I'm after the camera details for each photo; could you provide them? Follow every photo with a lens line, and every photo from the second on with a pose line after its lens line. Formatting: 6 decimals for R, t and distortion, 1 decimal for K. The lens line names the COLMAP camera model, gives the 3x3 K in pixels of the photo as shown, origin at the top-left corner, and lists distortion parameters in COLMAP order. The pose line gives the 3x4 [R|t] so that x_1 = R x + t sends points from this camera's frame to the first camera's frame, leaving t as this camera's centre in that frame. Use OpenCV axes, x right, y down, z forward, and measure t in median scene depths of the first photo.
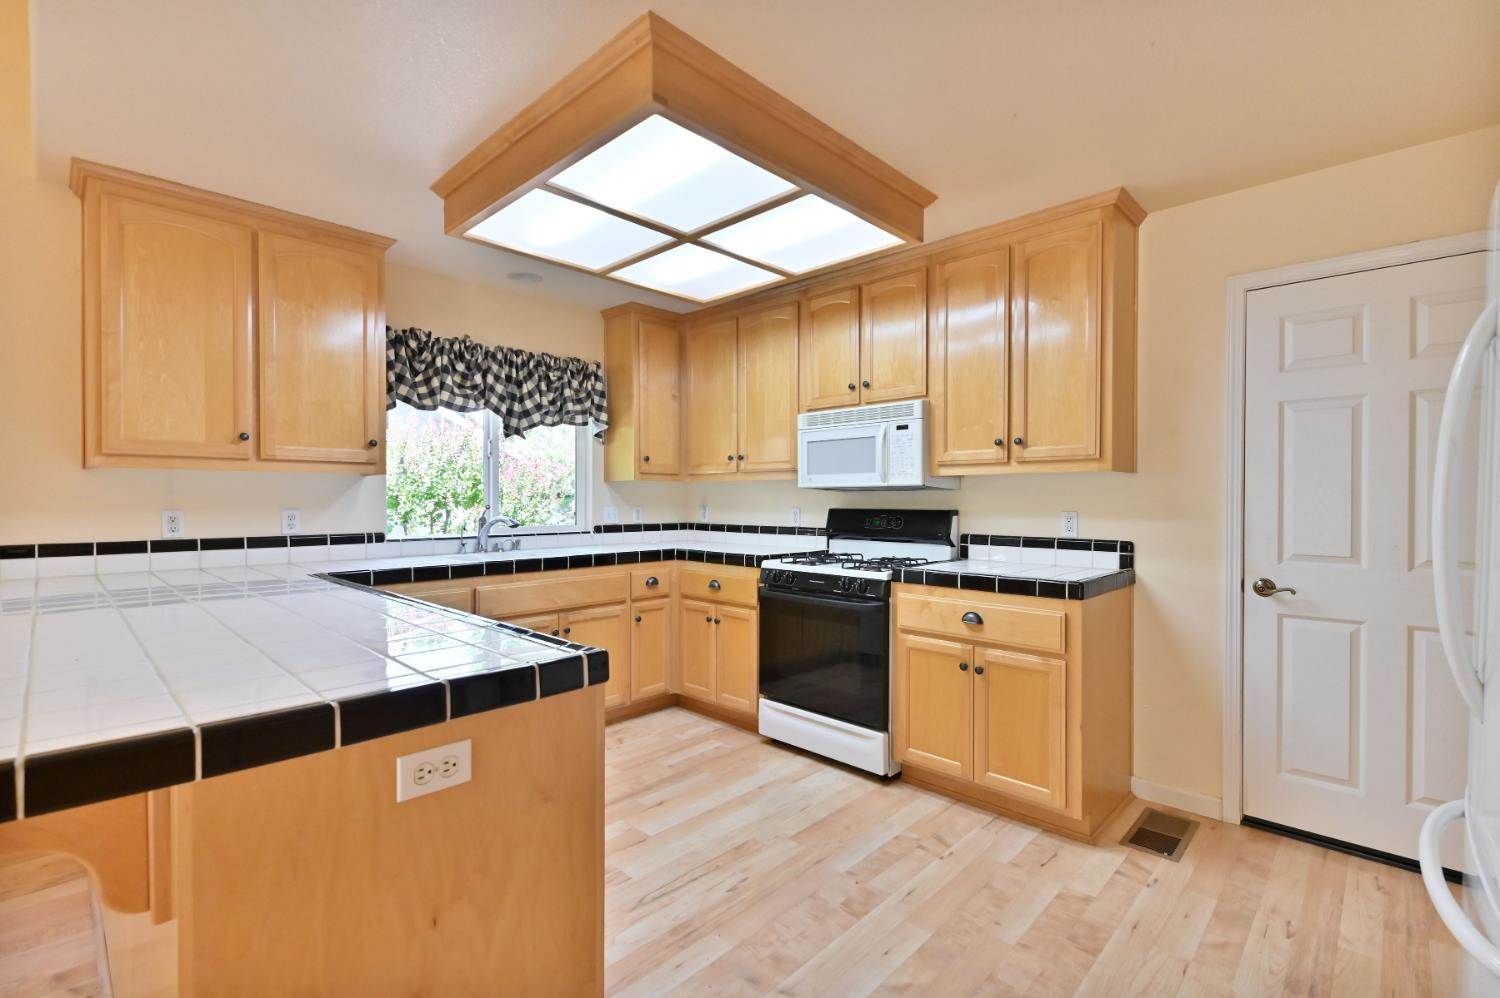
lens RADIAL K [[669.4, 0, 751.2], [0, 669.4, 500.4], [0, 0, 1]] dist [0.010067, -0.003777]
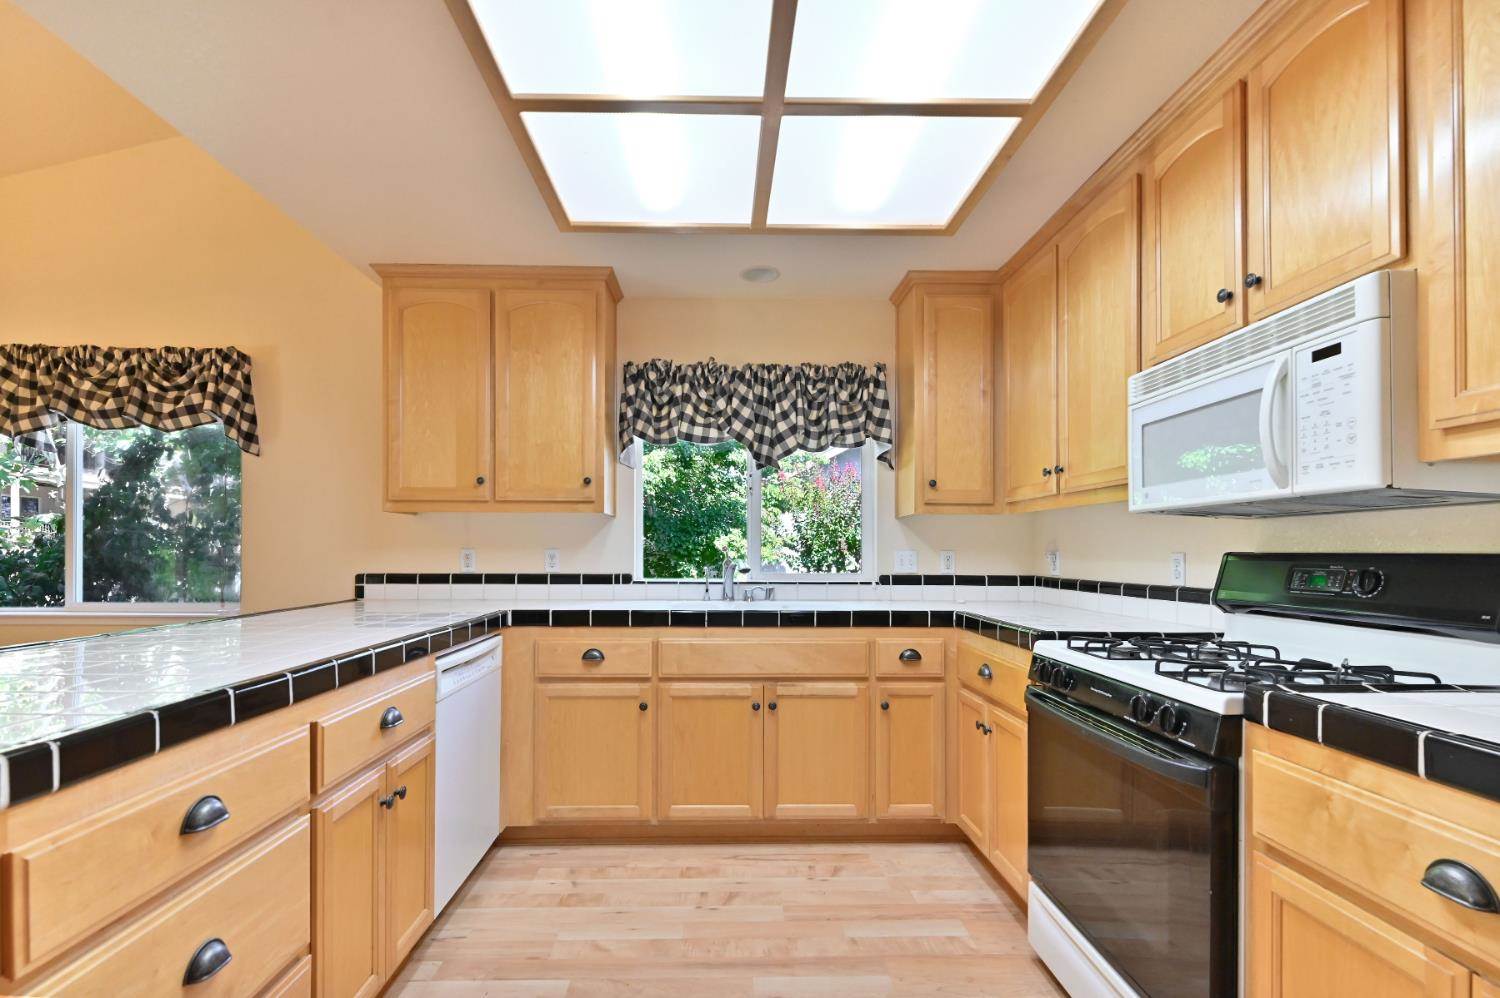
lens RADIAL K [[669.4, 0, 728.4], [0, 669.4, 544.3], [0, 0, 1]] dist [0.010067, -0.003777]
pose [[0.706555, -0.005604, -0.707636, 0.227894], [-0.005281, 0.999899, -0.013192, 0.016003], [0.707639, 0.013058, 0.706454, 0.388639]]
